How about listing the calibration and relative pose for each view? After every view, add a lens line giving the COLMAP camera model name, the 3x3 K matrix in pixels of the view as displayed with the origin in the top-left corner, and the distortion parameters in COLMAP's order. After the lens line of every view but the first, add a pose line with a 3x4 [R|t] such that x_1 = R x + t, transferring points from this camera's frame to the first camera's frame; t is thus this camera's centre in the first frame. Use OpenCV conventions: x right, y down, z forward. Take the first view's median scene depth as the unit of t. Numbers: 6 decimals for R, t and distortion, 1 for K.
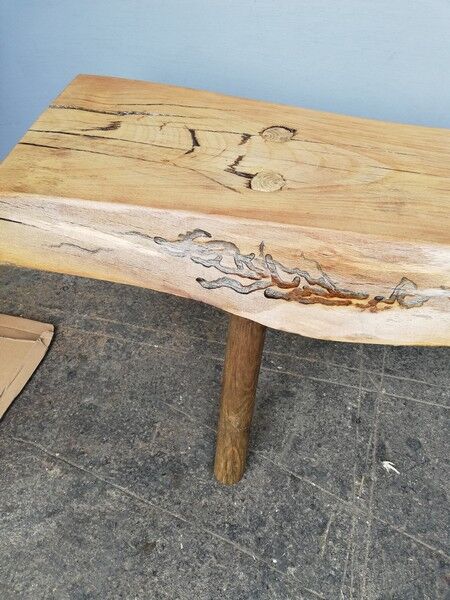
lens RADIAL K [[446.5, 0, 227.9], [0, 446.5, 305.7], [0, 0, 1]] dist [0.048975, -0.071504]
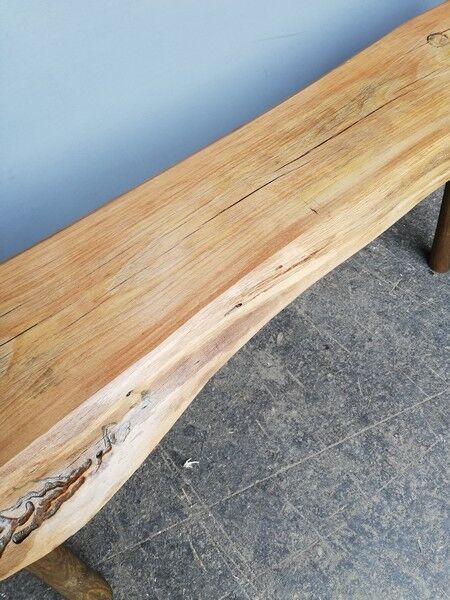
lens RADIAL K [[446.5, 0, 222.7], [0, 446.5, 302.2], [0, 0, 1]] dist [0.048975, -0.071504]
pose [[0.564712, -0.684052, 0.461706, 0.169529], [0.616221, 0.721636, 0.315457, -0.302233], [-0.548973, 0.106371, 0.829044, -0.085289]]
